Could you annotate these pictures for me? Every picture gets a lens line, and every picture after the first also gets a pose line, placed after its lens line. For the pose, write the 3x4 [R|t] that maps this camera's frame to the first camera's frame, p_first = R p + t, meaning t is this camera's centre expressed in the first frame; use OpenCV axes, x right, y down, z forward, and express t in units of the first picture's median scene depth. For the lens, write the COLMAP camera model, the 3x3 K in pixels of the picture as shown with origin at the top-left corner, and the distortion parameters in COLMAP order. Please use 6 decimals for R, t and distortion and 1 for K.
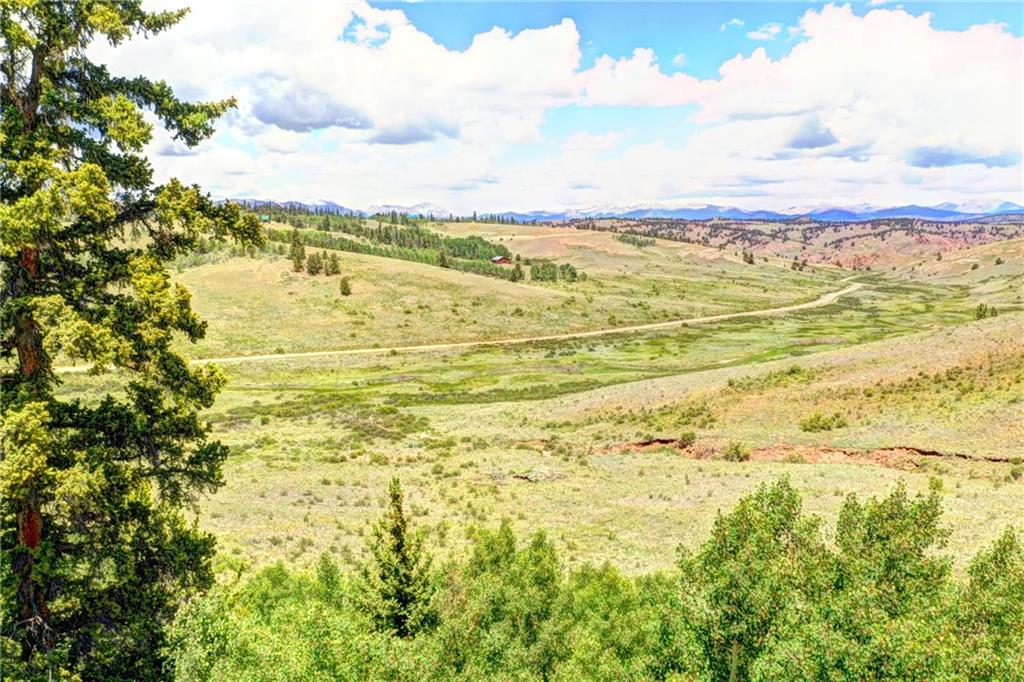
lens RADIAL K [[808.4, 0, 513.3], [0, 808.4, 346.8], [0, 0, 1]] dist [-0.009030, 0.005311]
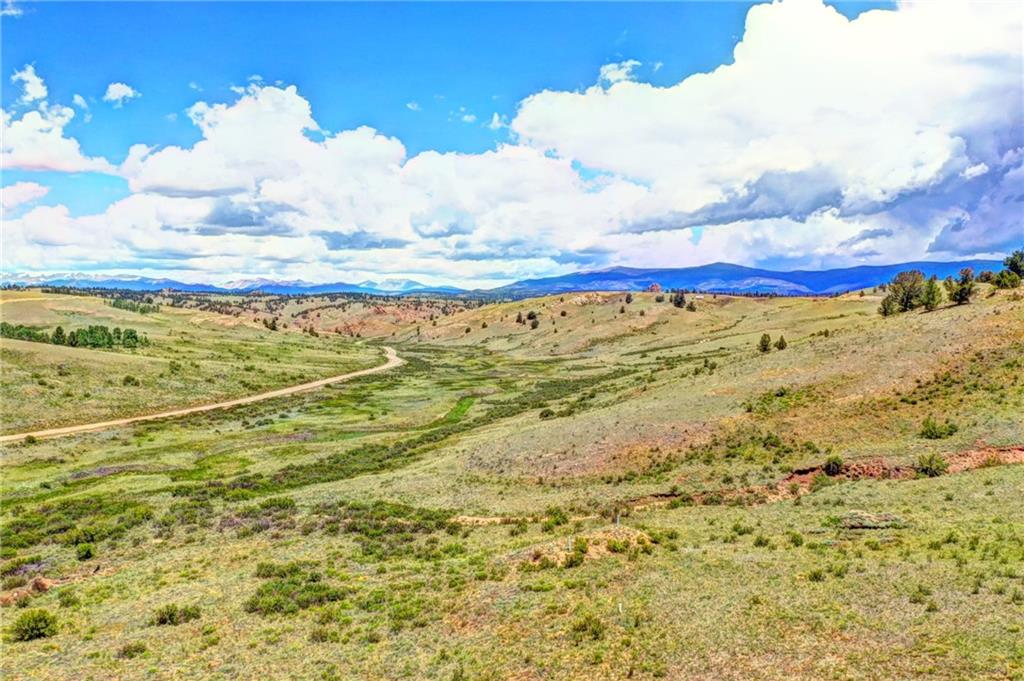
lens RADIAL K [[807.2, 0, 514.2], [0, 807.2, 366.7], [0, 0, 1]] dist [-0.004237, -0.000026]
pose [[0.778189, -0.039459, 0.626789, -0.142778], [0.081845, 0.995885, -0.038920, 0.002824], [-0.622674, 0.081587, 0.778216, 0.119860]]
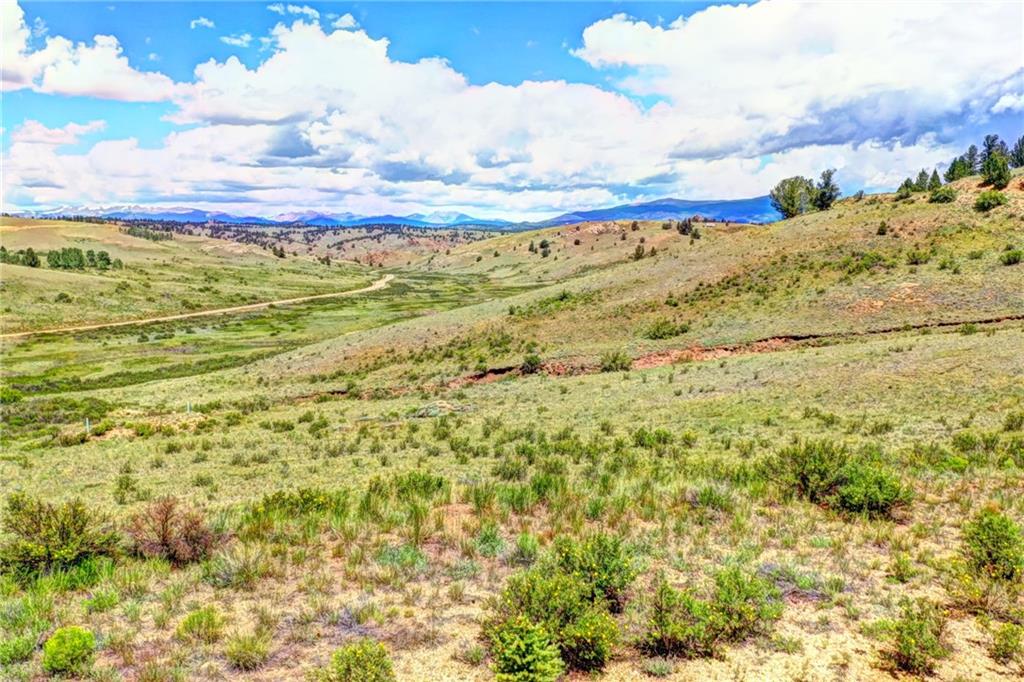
lens RADIAL K [[808.4, 0, 513.3], [0, 808.4, 346.8], [0, 0, 1]] dist [-0.009030, 0.005311]
pose [[0.818604, -0.066916, 0.570448, -0.064181], [0.072759, 0.997270, 0.012573, 0.019715], [-0.569732, 0.031213, 0.821238, 0.074670]]
